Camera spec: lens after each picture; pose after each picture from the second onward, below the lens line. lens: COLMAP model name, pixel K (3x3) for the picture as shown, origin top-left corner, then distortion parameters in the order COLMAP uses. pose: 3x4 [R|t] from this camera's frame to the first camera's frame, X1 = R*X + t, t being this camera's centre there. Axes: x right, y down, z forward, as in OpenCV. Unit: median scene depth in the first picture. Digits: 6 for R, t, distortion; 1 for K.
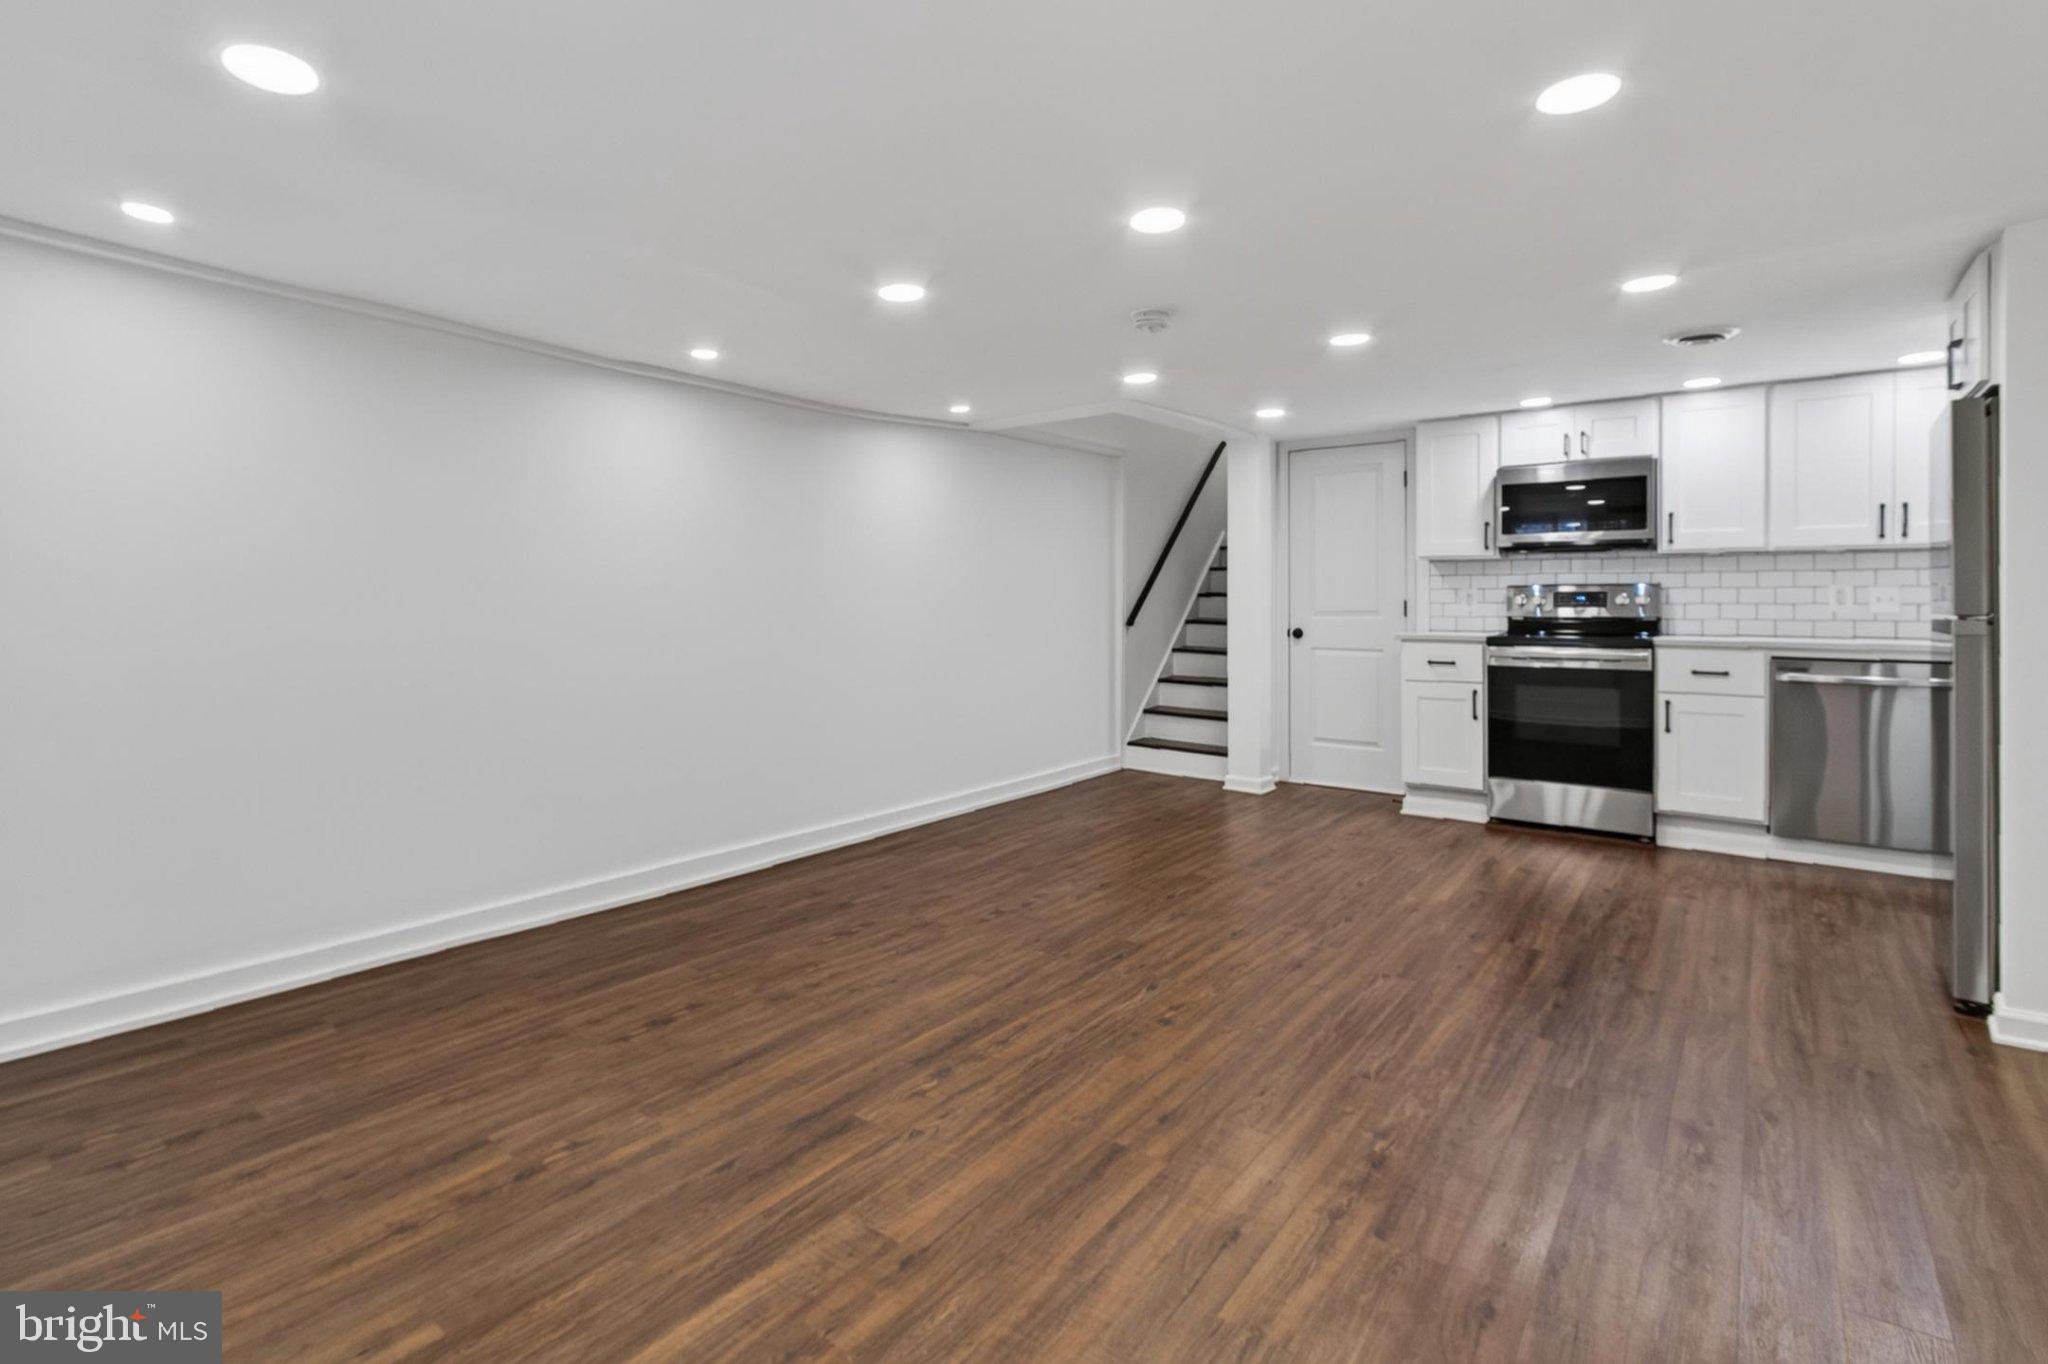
lens RADIAL K [[1060.8, 0, 1242.7], [0, 1060.8, 614.6], [0, 0, 1]] dist [0.001262, 0.001060]
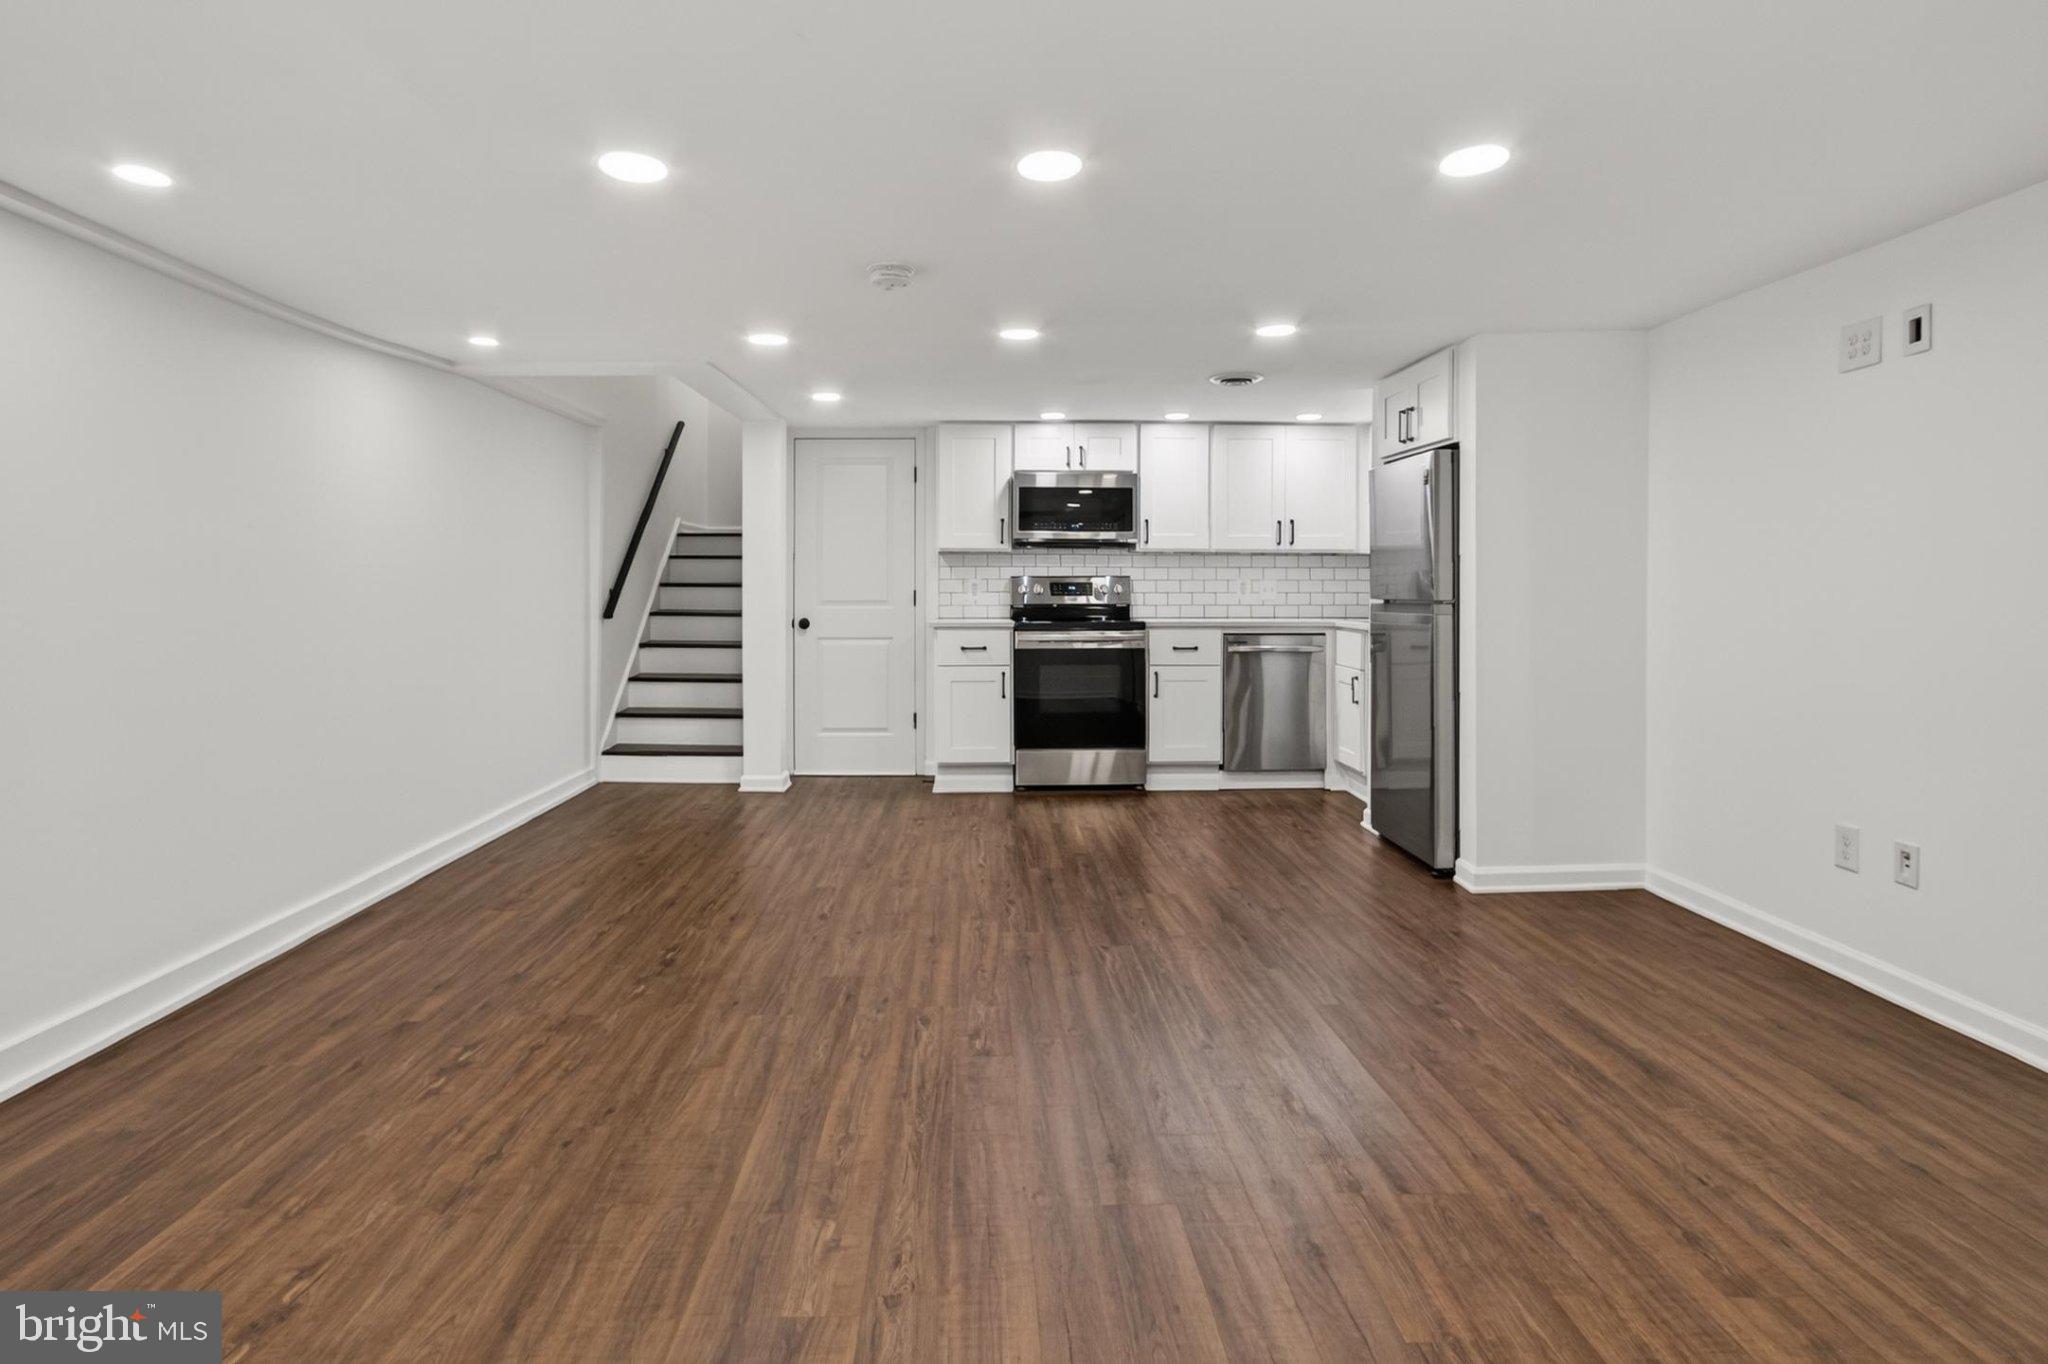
lens RADIAL K [[905.3, 0, 1138.0], [0, 905.3, 601.3], [0, 0, 1]] dist [0.000341, 0.000909]
pose [[0.804627, -0.006223, 0.593748, -0.233476], [0.008088, 0.999967, -0.000481, -0.000145], [-0.593726, 0.005190, 0.804651, 0.164992]]
